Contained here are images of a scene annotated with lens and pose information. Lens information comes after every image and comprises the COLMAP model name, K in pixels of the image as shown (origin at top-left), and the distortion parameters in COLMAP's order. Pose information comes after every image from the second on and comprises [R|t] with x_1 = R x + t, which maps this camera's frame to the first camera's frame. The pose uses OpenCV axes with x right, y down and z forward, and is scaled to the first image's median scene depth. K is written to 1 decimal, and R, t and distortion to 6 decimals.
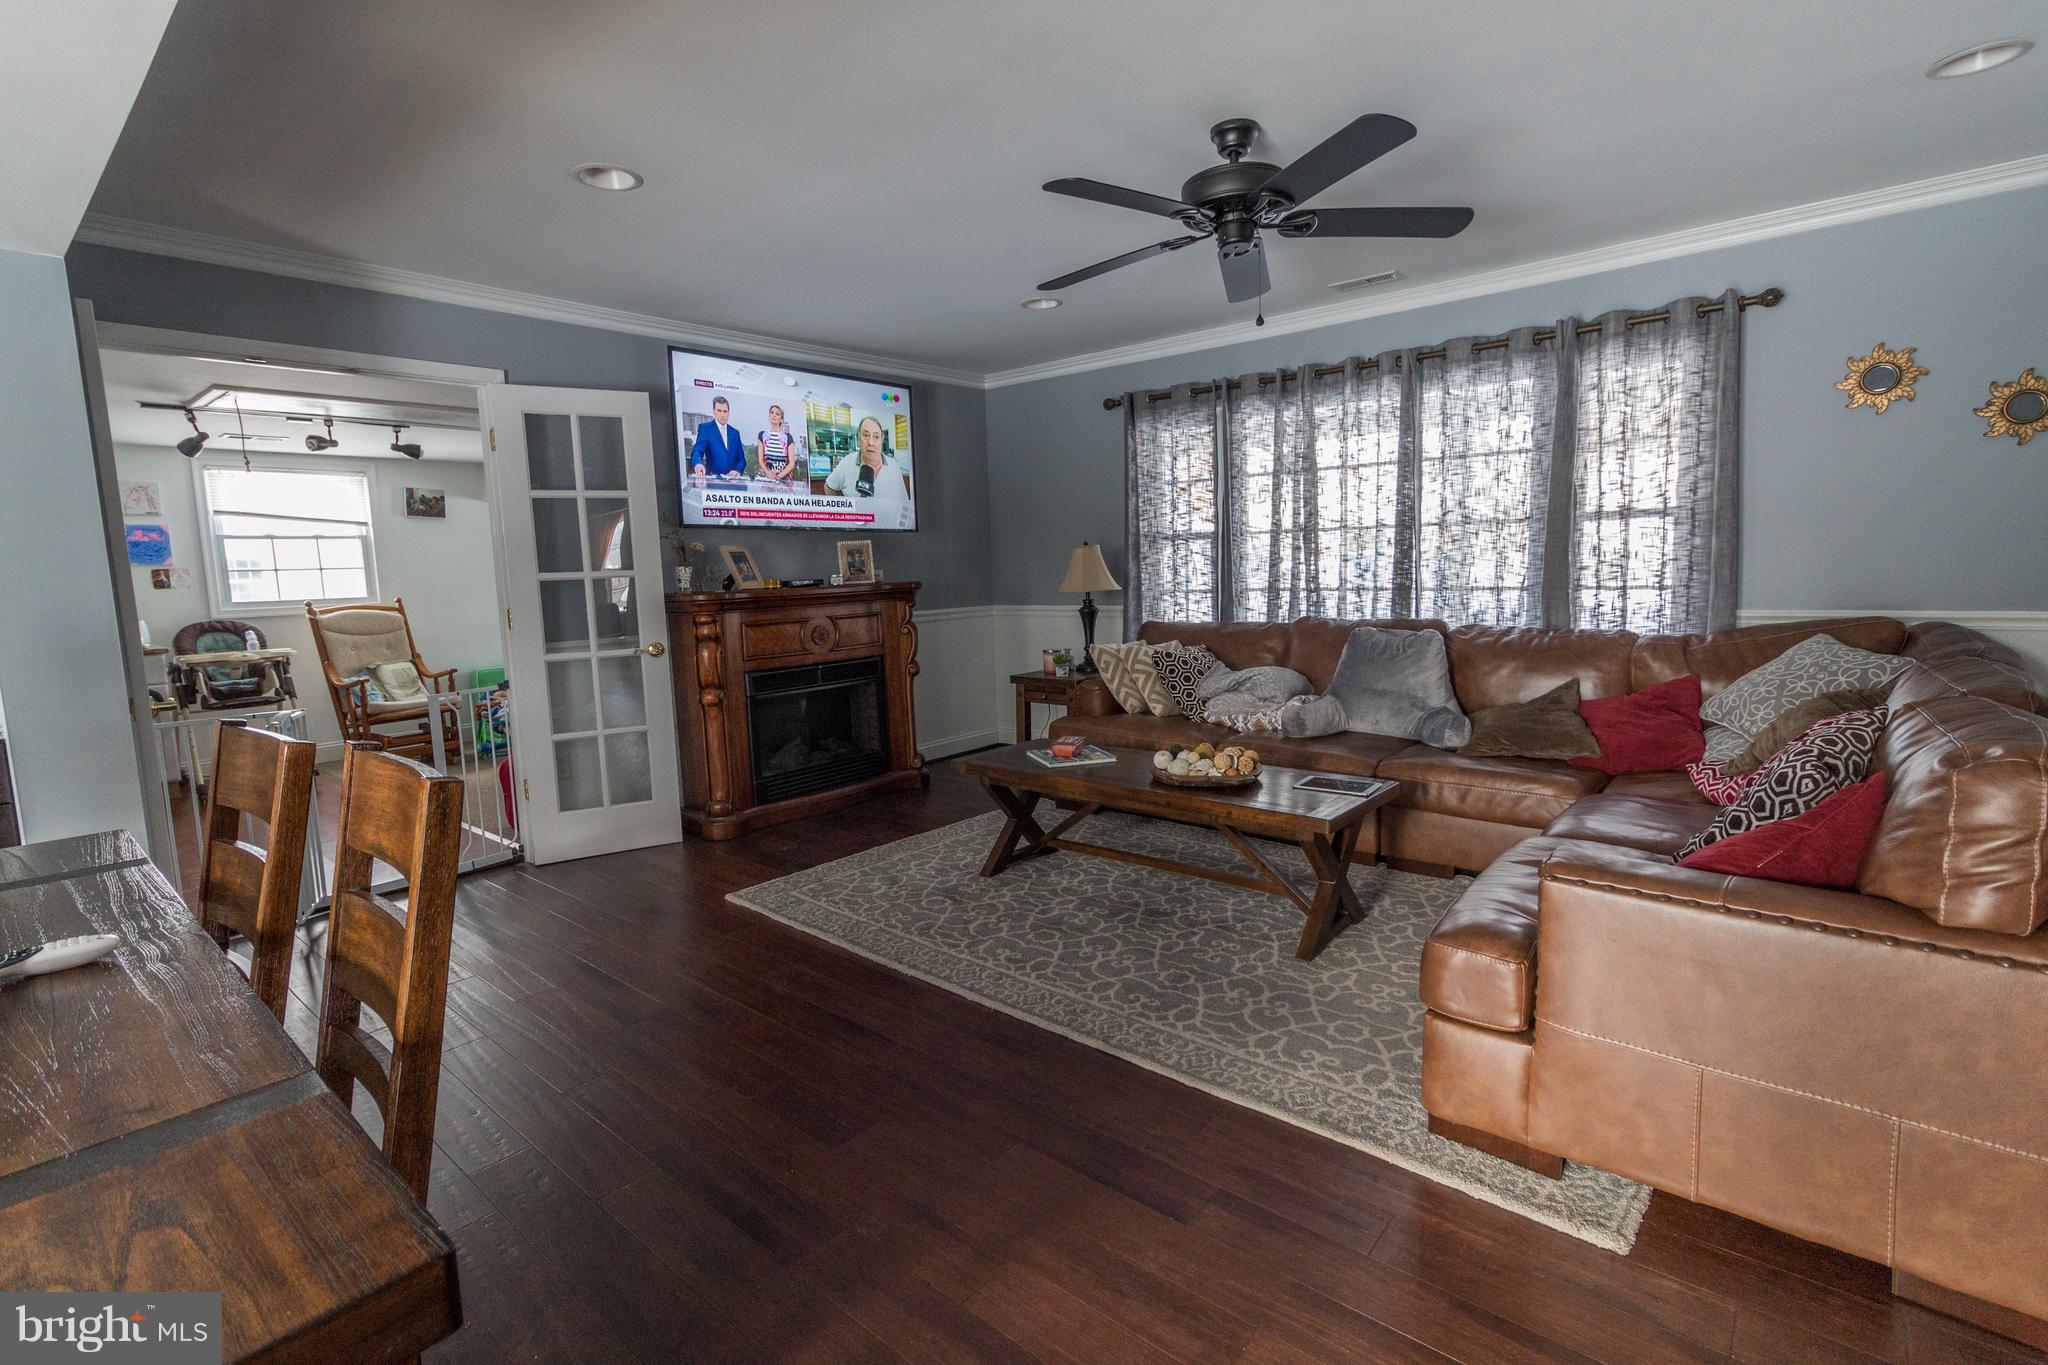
lens RADIAL K [[943.1, 0, 1024.0], [0, 943.1, 682.5], [0, 0, 1]] dist [-0.002565, -0.000634]
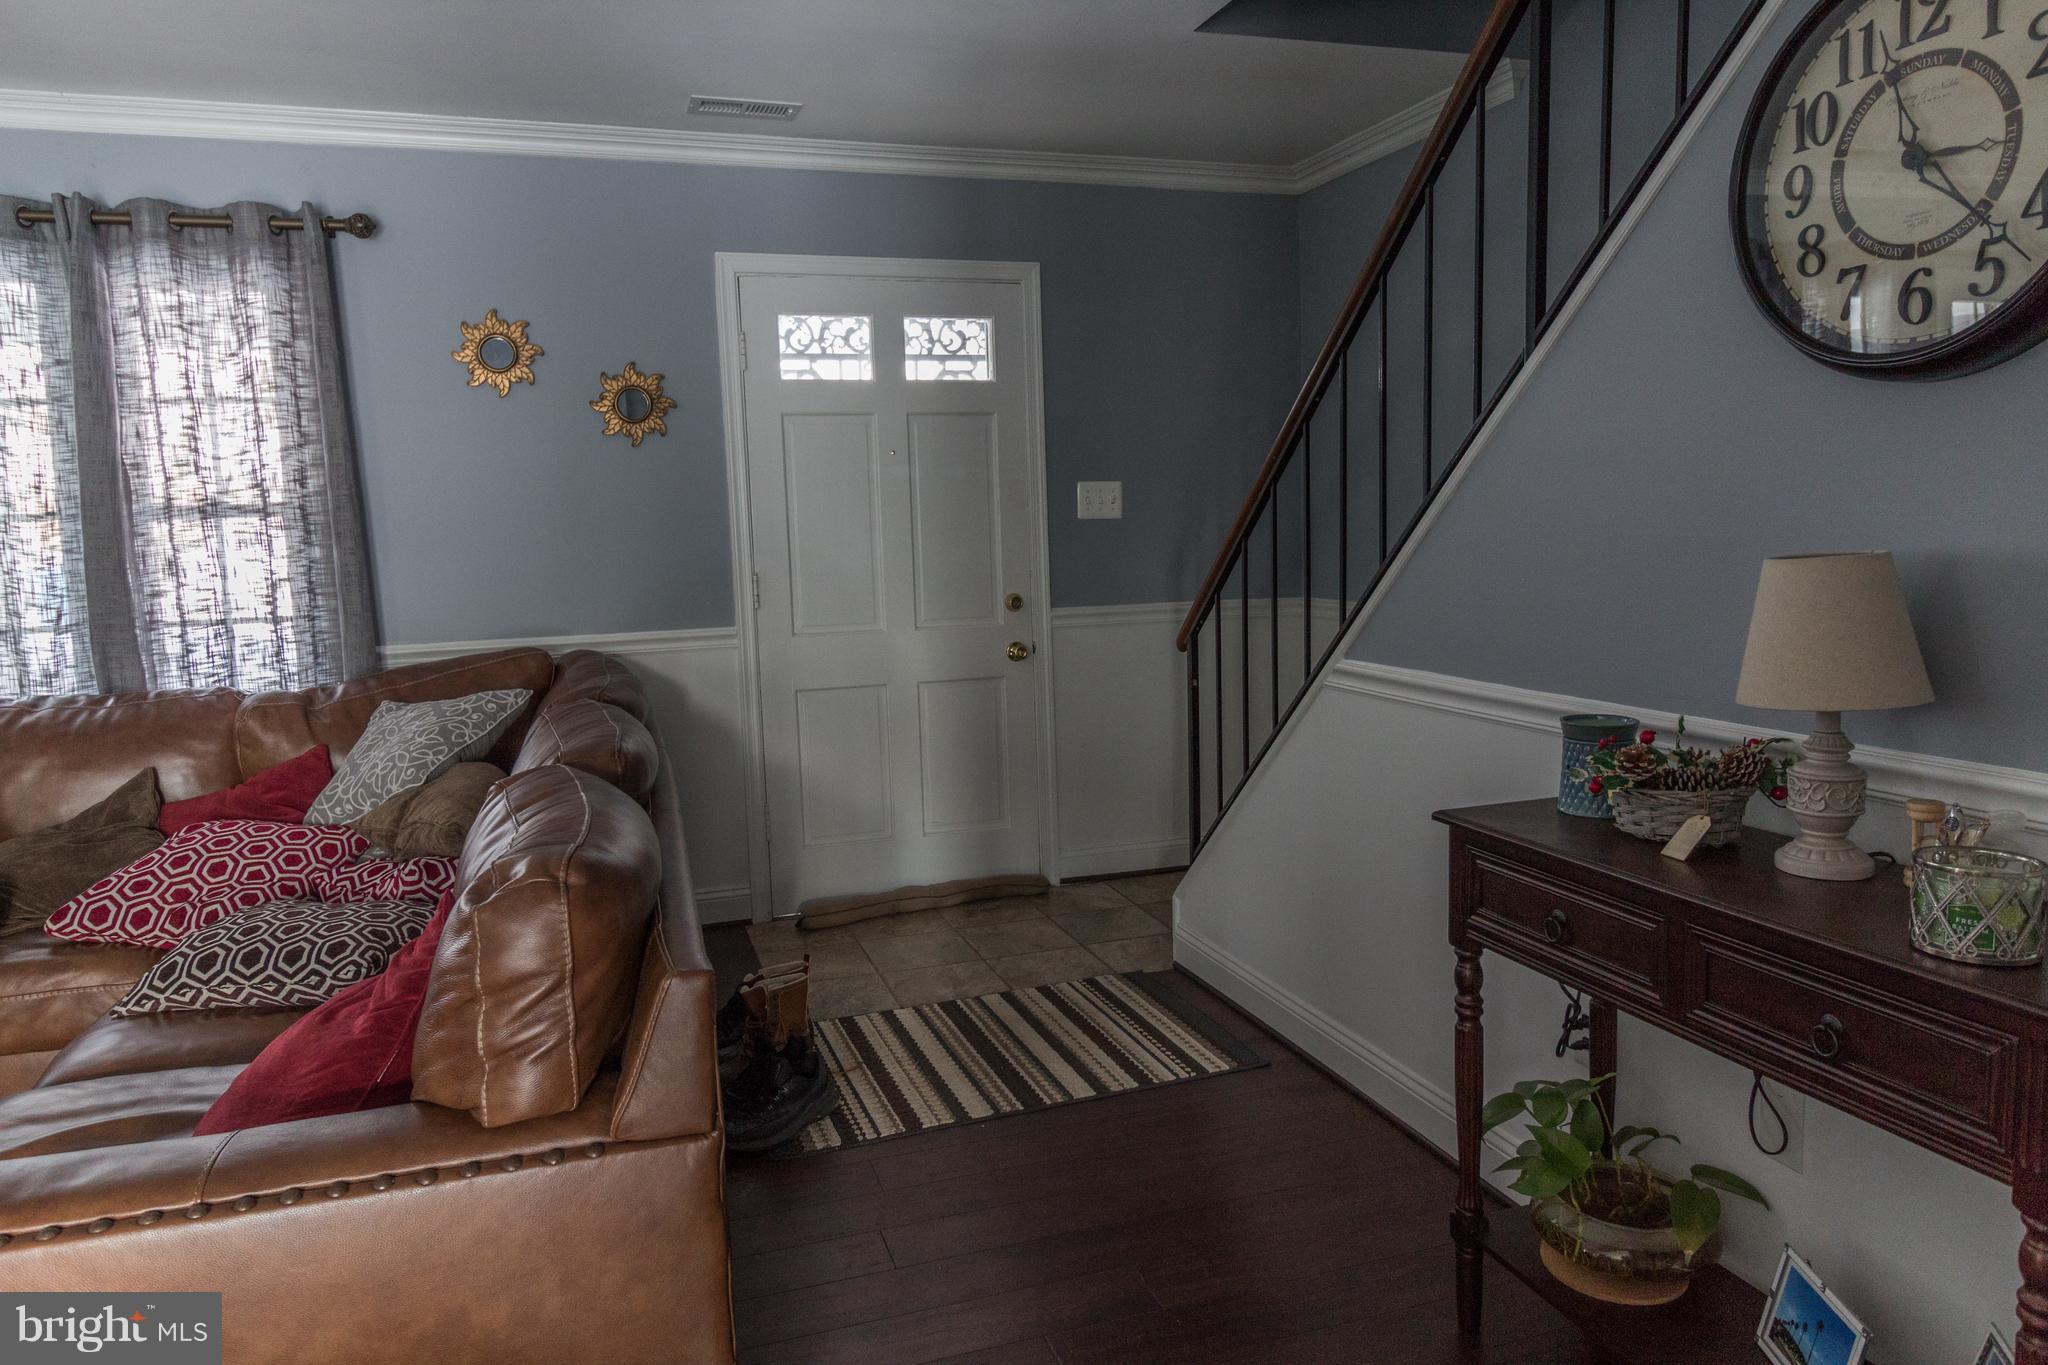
lens RADIAL K [[1349.7, 0, 1024.0], [0, 1349.7, 682.5], [0, 0, 1]] dist [0.004451, 0.003497]
pose [[0.515429, -0.086256, 0.852580, 0.116946], [0.118695, 0.992517, 0.028656, -0.019785], [-0.848672, 0.086427, 0.521810, 0.031287]]
